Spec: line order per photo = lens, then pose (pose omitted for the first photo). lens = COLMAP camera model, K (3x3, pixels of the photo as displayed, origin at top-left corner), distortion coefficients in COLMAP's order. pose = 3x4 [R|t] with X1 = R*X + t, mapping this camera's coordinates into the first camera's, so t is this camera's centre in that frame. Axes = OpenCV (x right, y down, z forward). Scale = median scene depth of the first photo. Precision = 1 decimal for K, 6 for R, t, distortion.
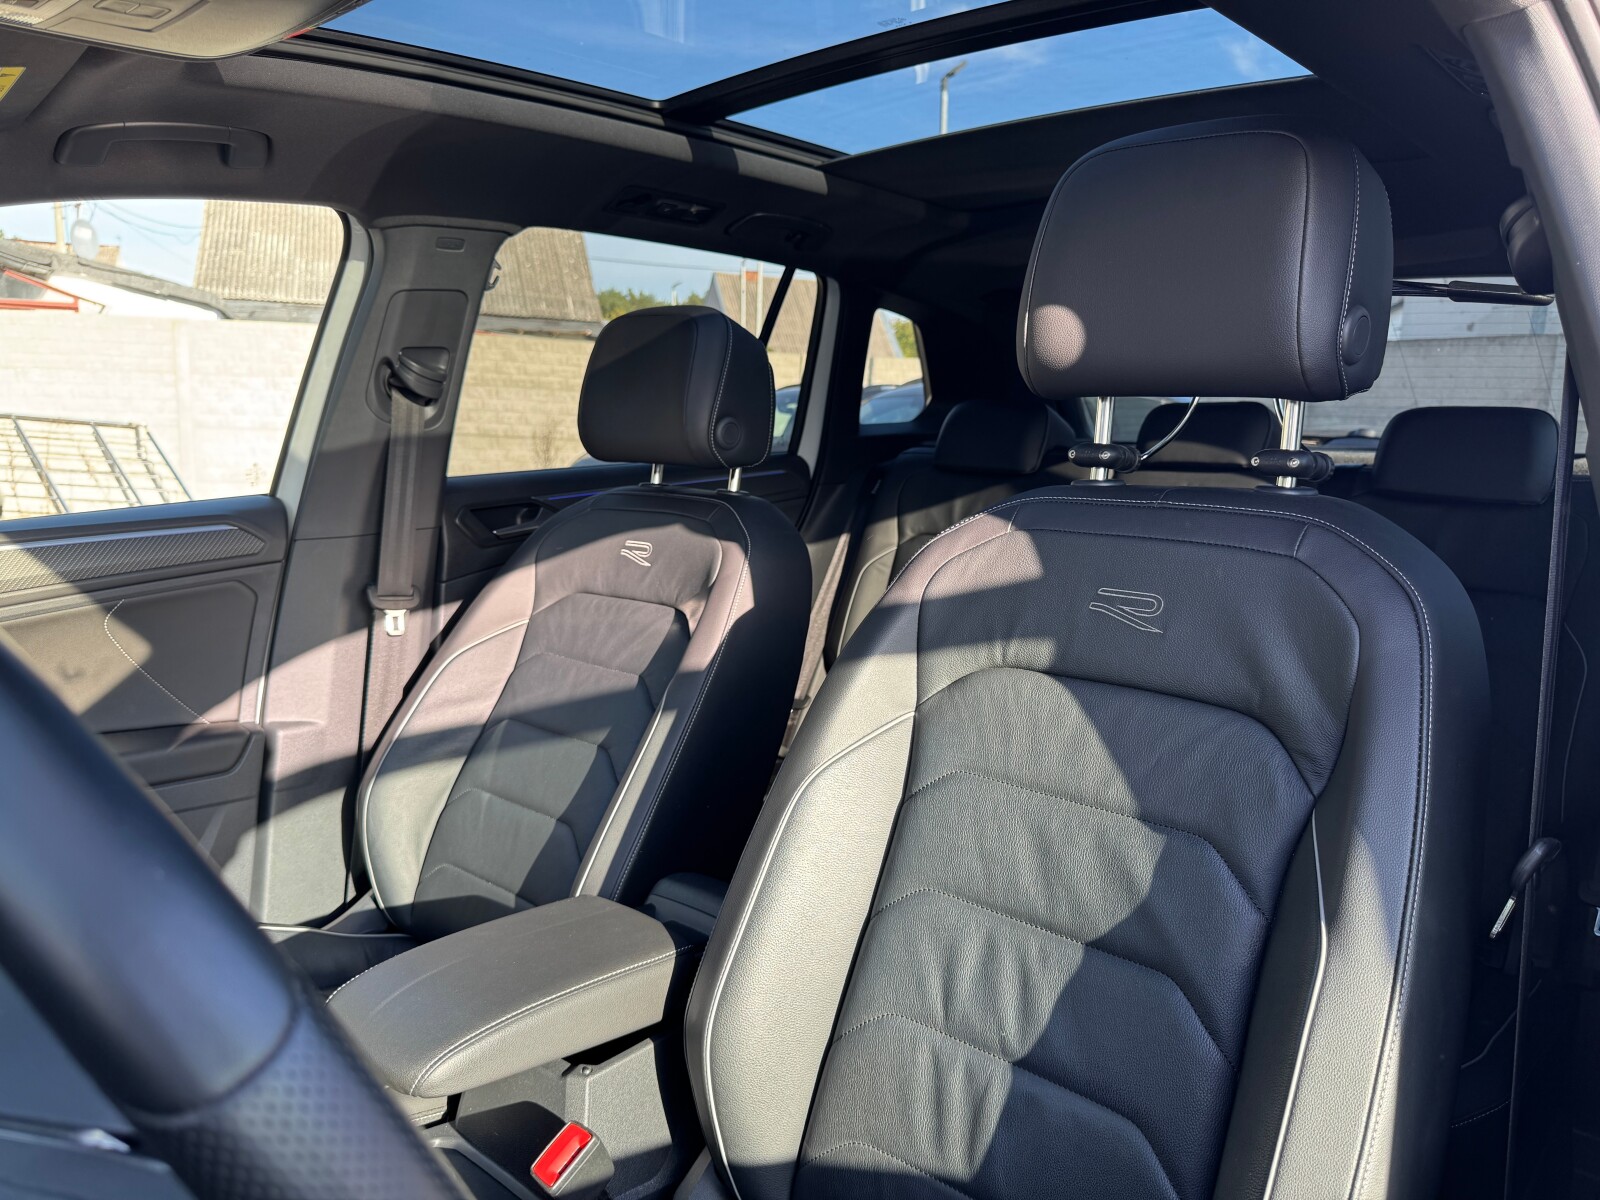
lens RADIAL K [[1161.8, 0, 799.6], [0, 1161.8, 596.5], [0, 0, 1]] dist [0.043410, -0.041328]
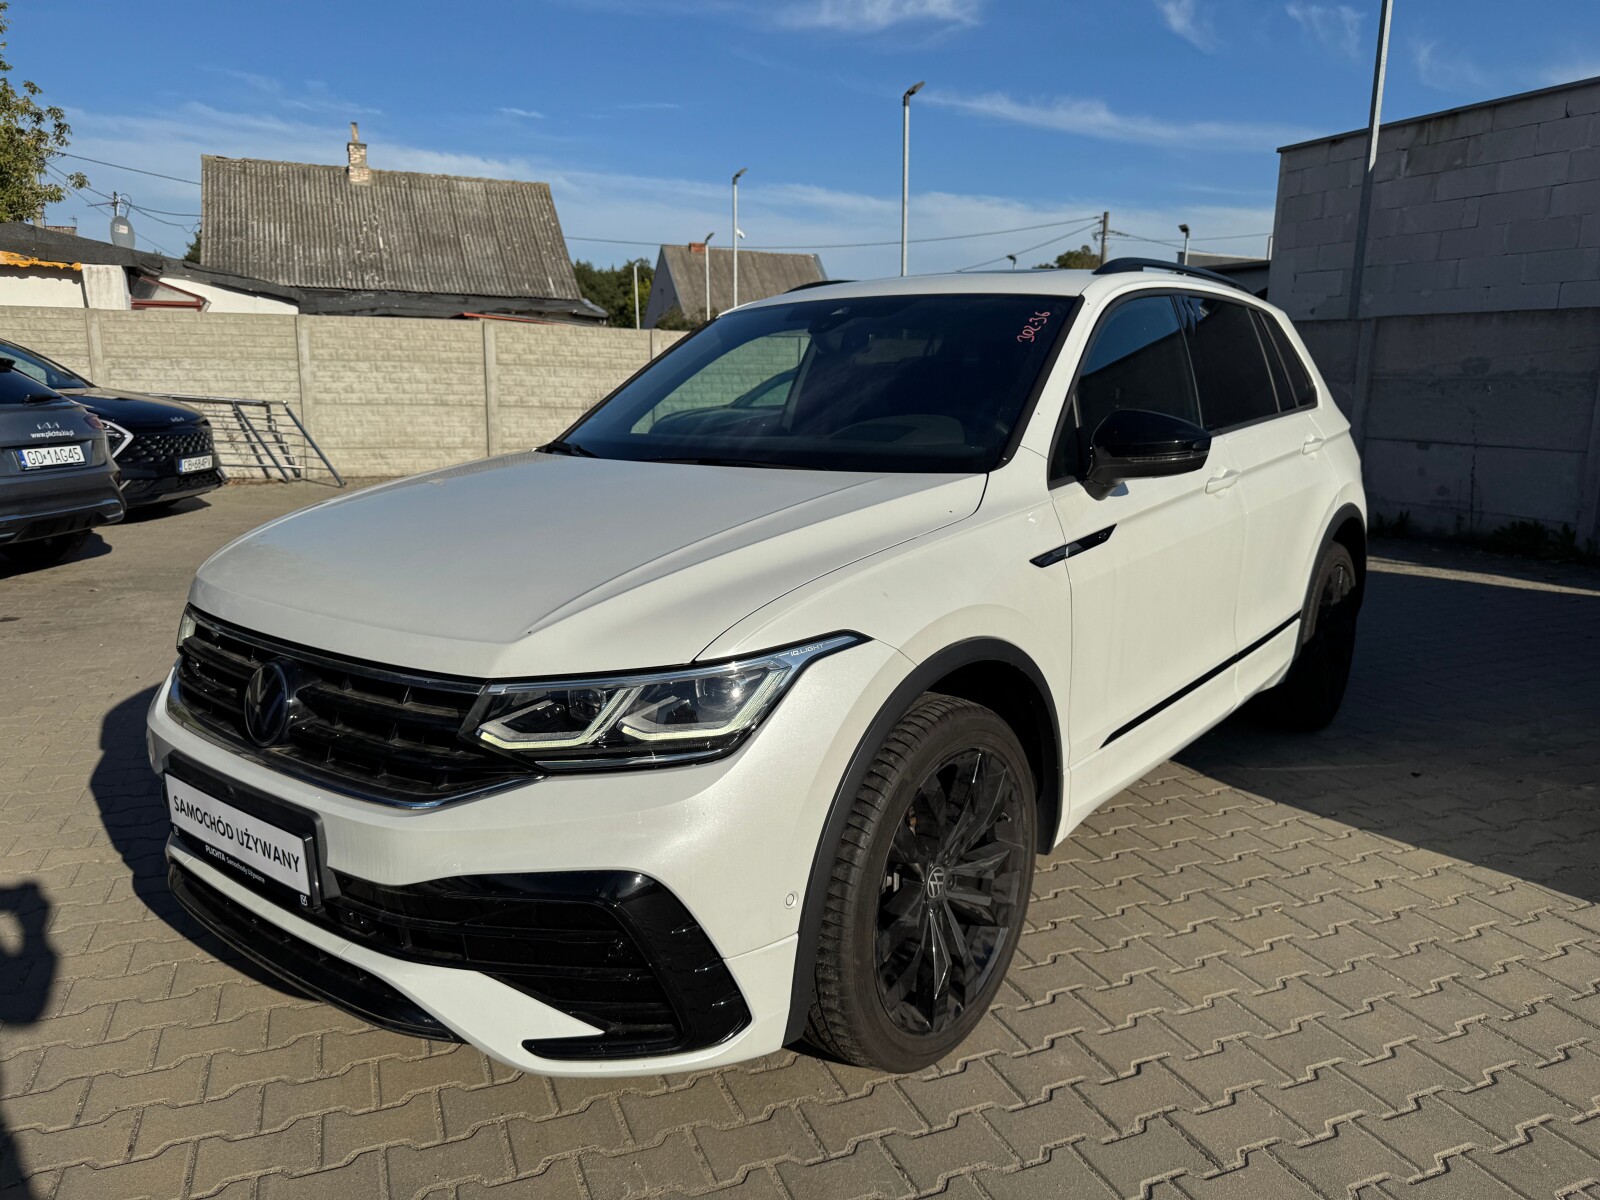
lens RADIAL K [[1161.8, 0, 809.0], [0, 1161.8, 604.5], [0, 0, 1]] dist [0.043410, -0.041328]
pose [[0.998269, -0.026971, 0.052271, -0.063737], [0.025246, 0.999124, 0.033378, 0.034877], [-0.053126, -0.032001, 0.998075, -0.239665]]
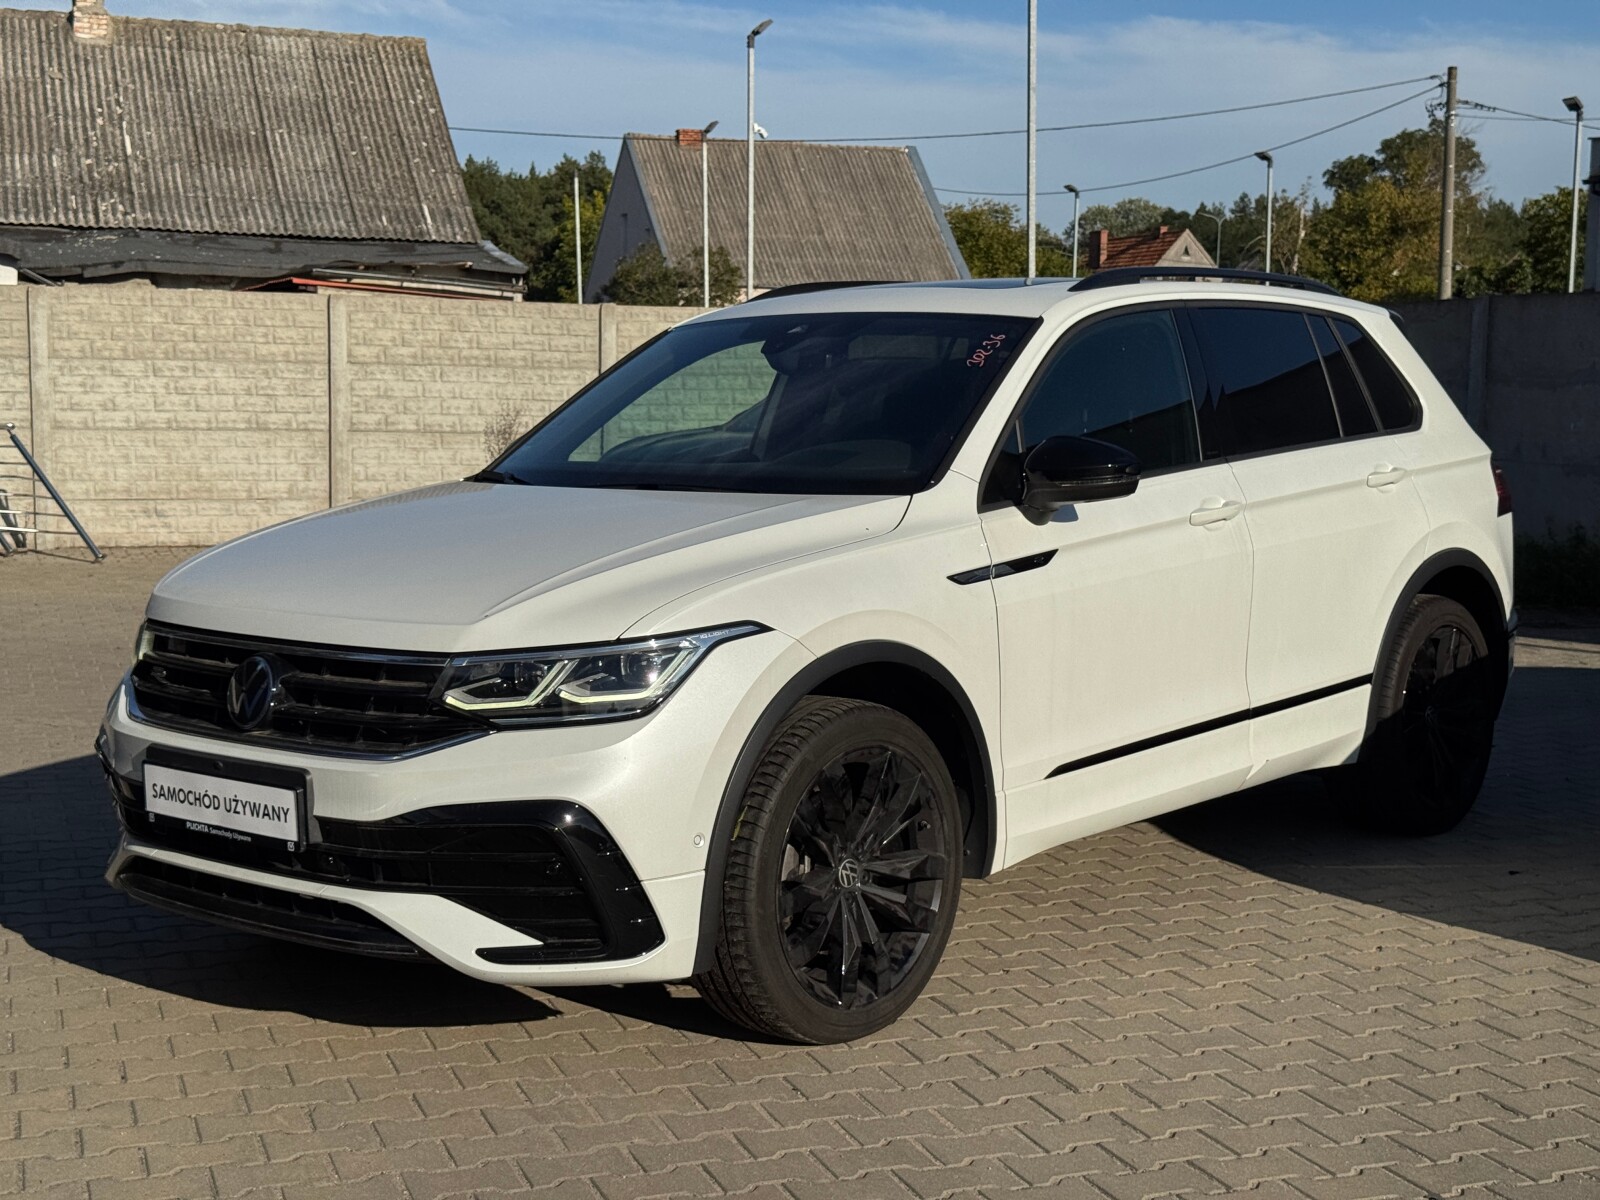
lens RADIAL K [[2268.3, 0, 802.7], [0, 2268.3, 592.4], [0, 0, 1]] dist [0.090043, 0.000000]
pose [[0.999709, -0.022272, 0.009270, -0.046292], [0.022820, 0.997690, -0.063978, 0.061312], [-0.007824, 0.064171, 0.997908, -0.434952]]
